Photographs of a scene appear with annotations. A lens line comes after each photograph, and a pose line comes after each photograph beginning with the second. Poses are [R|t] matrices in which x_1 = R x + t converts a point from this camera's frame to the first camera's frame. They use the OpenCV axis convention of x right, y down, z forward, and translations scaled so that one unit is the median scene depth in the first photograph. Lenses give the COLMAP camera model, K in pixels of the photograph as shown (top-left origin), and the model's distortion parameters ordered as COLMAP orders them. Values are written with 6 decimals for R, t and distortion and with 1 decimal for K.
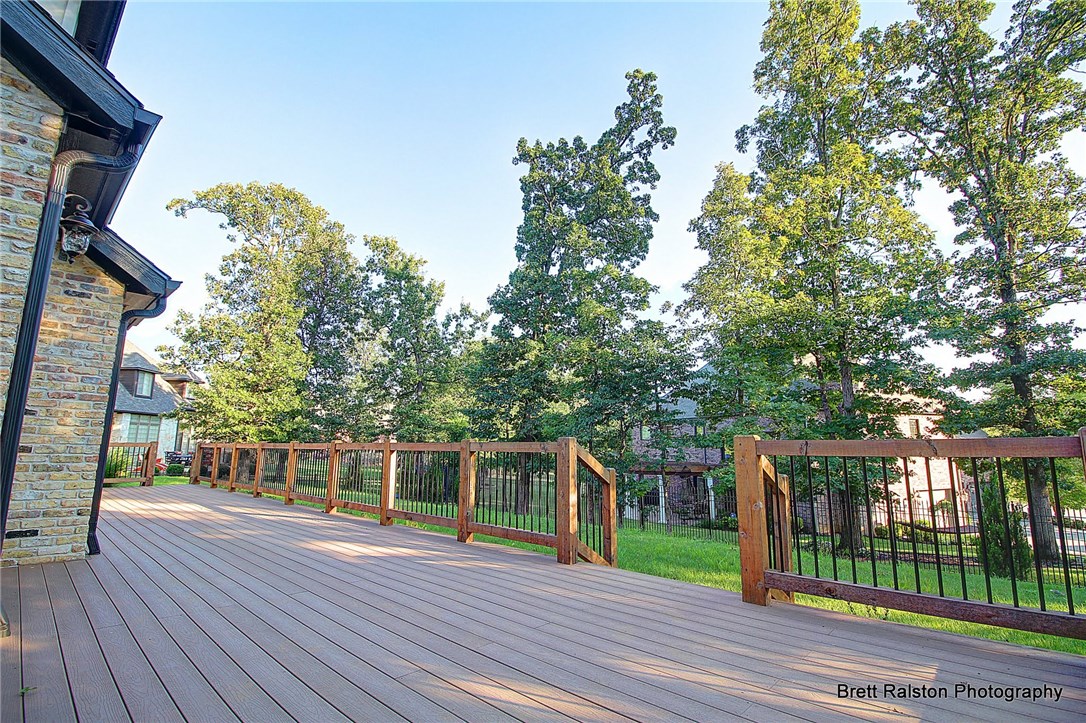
lens RADIAL K [[504.8, 0, 544.2], [0, 504.8, 362.9], [0, 0, 1]] dist [-0.002648, -0.000436]
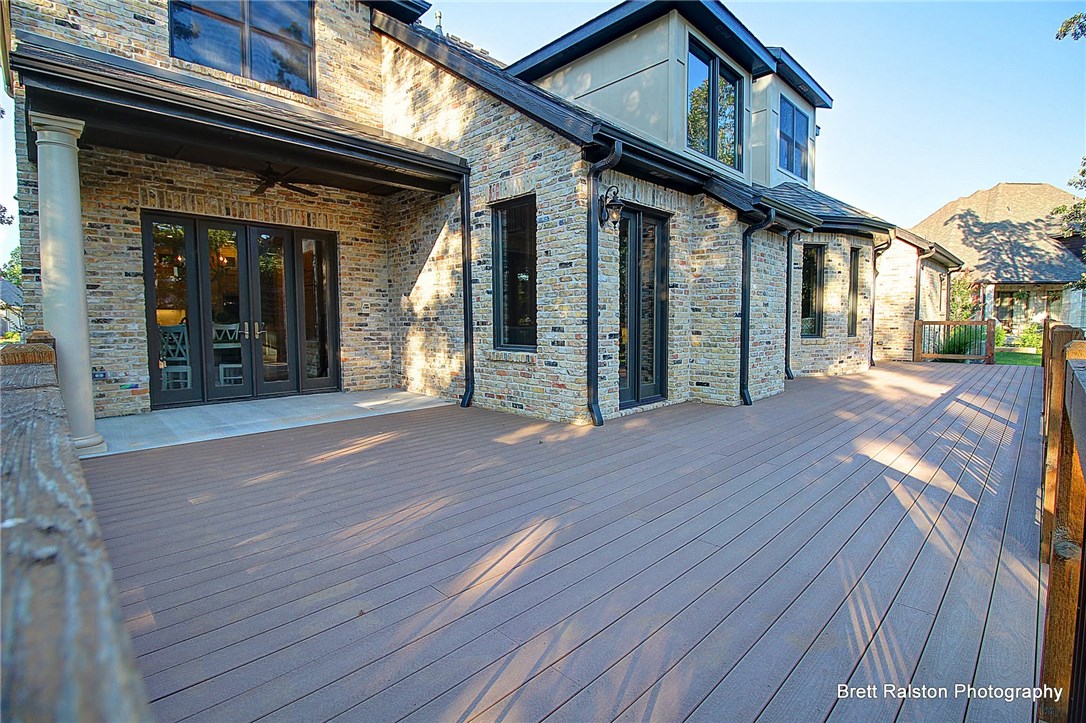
lens RADIAL K [[504.8, 0, 543.9], [0, 504.8, 359.6], [0, 0, 1]] dist [-0.002648, -0.000436]
pose [[-0.022671, 0.070014, -0.997288, 0.779229], [0.169781, 0.983324, 0.065174, 0.086652], [0.985221, -0.167843, -0.034180, 0.718181]]
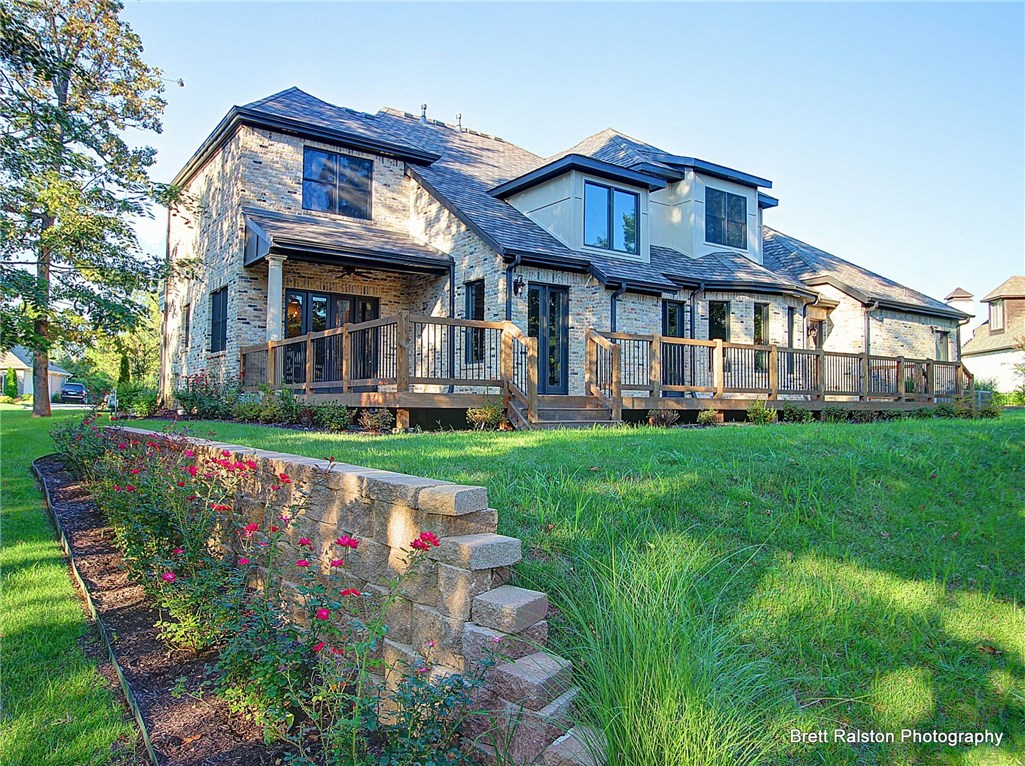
lens RADIAL K [[726.4, 0, 512.0], [0, 726.4, 381.3], [0, 0, 1]] dist [0.000843, 0.000008]
pose [[-0.180783, -0.042912, -0.982586, 3.683276], [0.152613, 0.985723, -0.071128, 0.676002], [0.971610, -0.162814, -0.171653, 1.628307]]
